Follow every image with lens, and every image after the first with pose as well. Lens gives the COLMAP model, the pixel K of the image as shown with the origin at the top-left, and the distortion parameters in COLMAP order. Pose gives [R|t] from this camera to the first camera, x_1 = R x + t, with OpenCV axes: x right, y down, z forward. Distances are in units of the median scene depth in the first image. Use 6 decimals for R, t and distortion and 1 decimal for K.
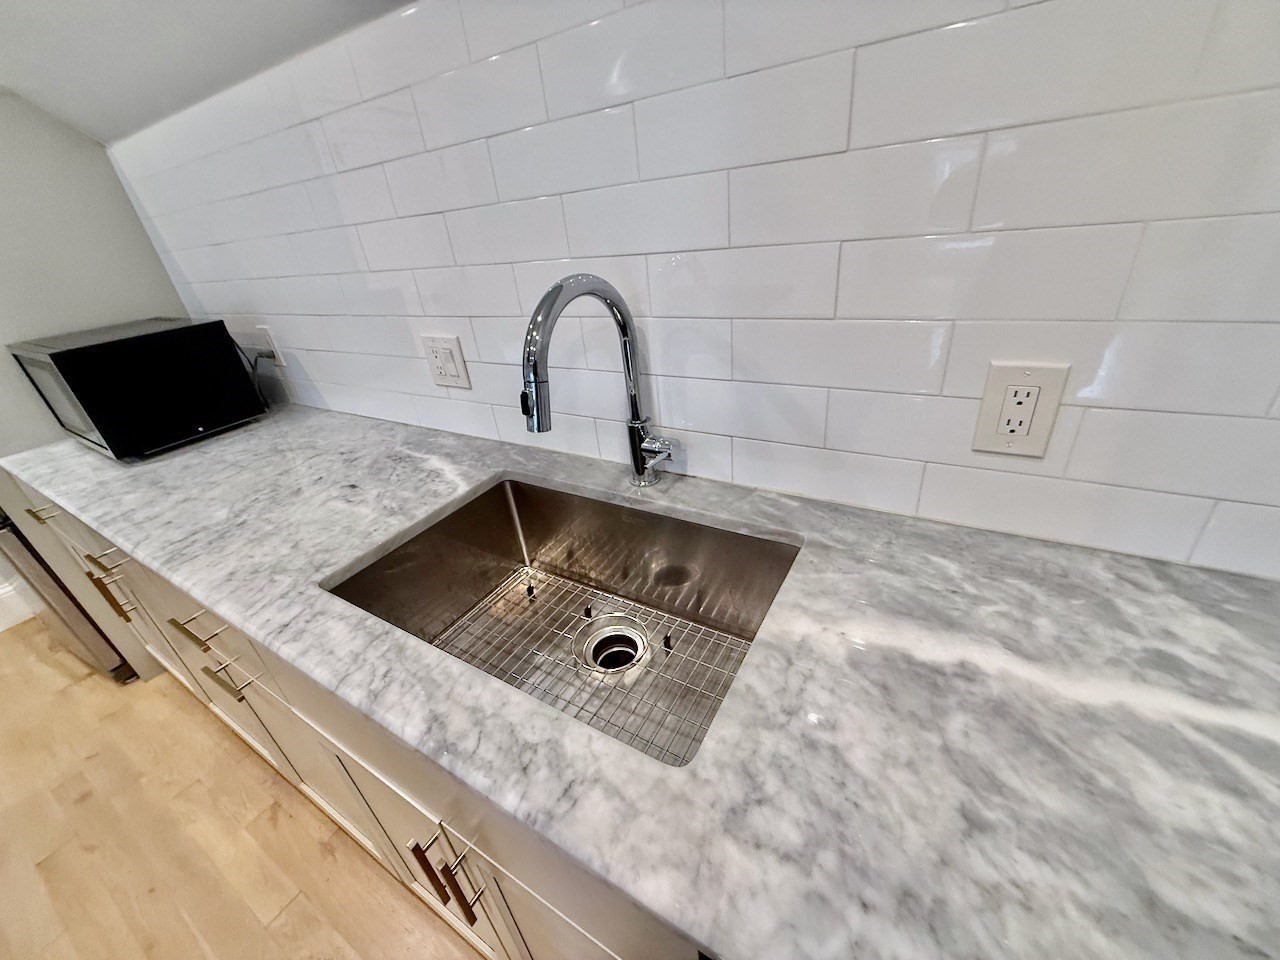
lens RADIAL K [[507.5, 0, 639.1], [0, 507.5, 480.2], [0, 0, 1]] dist [0.001802, -0.000530]
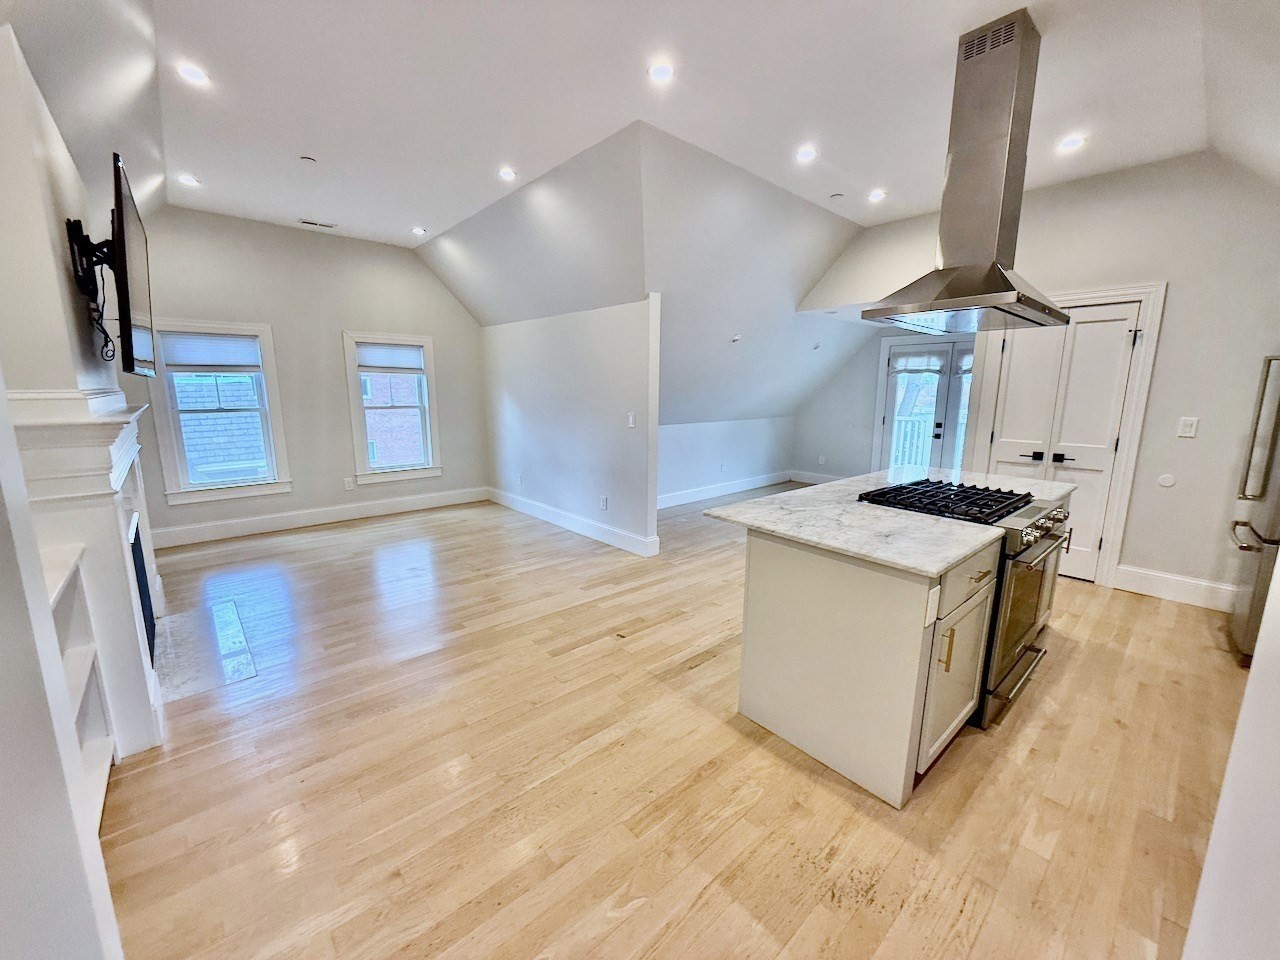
lens RADIAL K [[507.5, 0, 644.7], [0, 507.5, 478.1], [0, 0, 1]] dist [0.001802, -0.000530]
pose [[-0.288182, 0.263365, -0.920647, 0.758705], [-0.430575, 0.823118, 0.370245, 0.180198], [0.855310, 0.503106, -0.123810, -0.619615]]
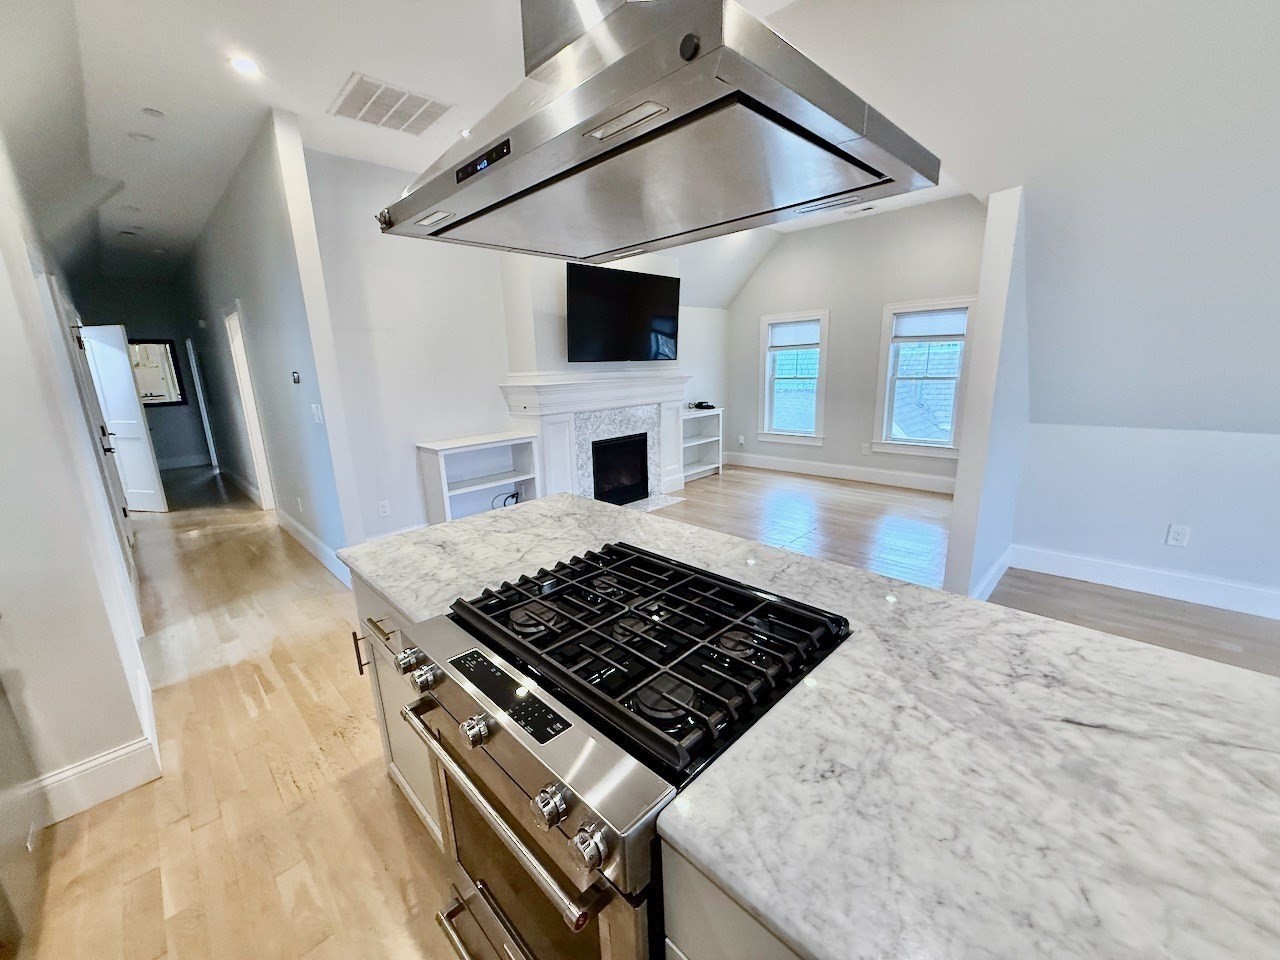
lens RADIAL K [[507.5, 0, 636.3], [0, 507.5, 480.0], [0, 0, 1]] dist [0.001802, -0.000530]
pose [[-0.963684, 0.073987, 0.256590, -1.128273], [0.223500, 0.749328, 0.623342, -0.184896], [-0.146151, 0.658052, -0.738652, 0.414664]]
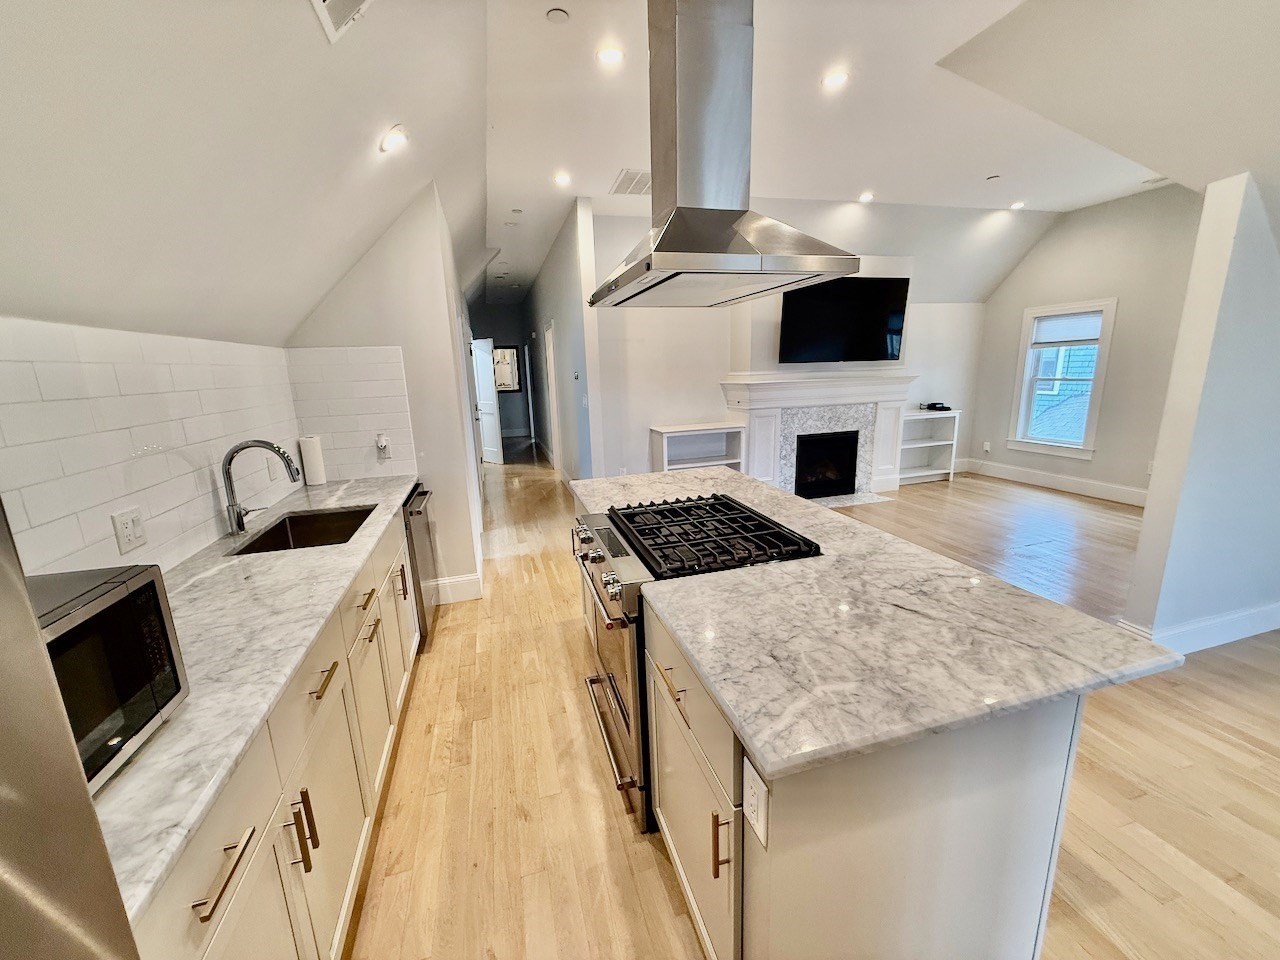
lens RADIAL K [[507.5, 0, 636.8], [0, 507.5, 480.0], [0, 0, 1]] dist [0.001802, -0.000530]
pose [[-0.729080, -0.025874, 0.683939, -1.638482], [0.413130, 0.780070, 0.469908, -0.300935], [-0.545679, 0.625156, -0.558045, 0.686944]]
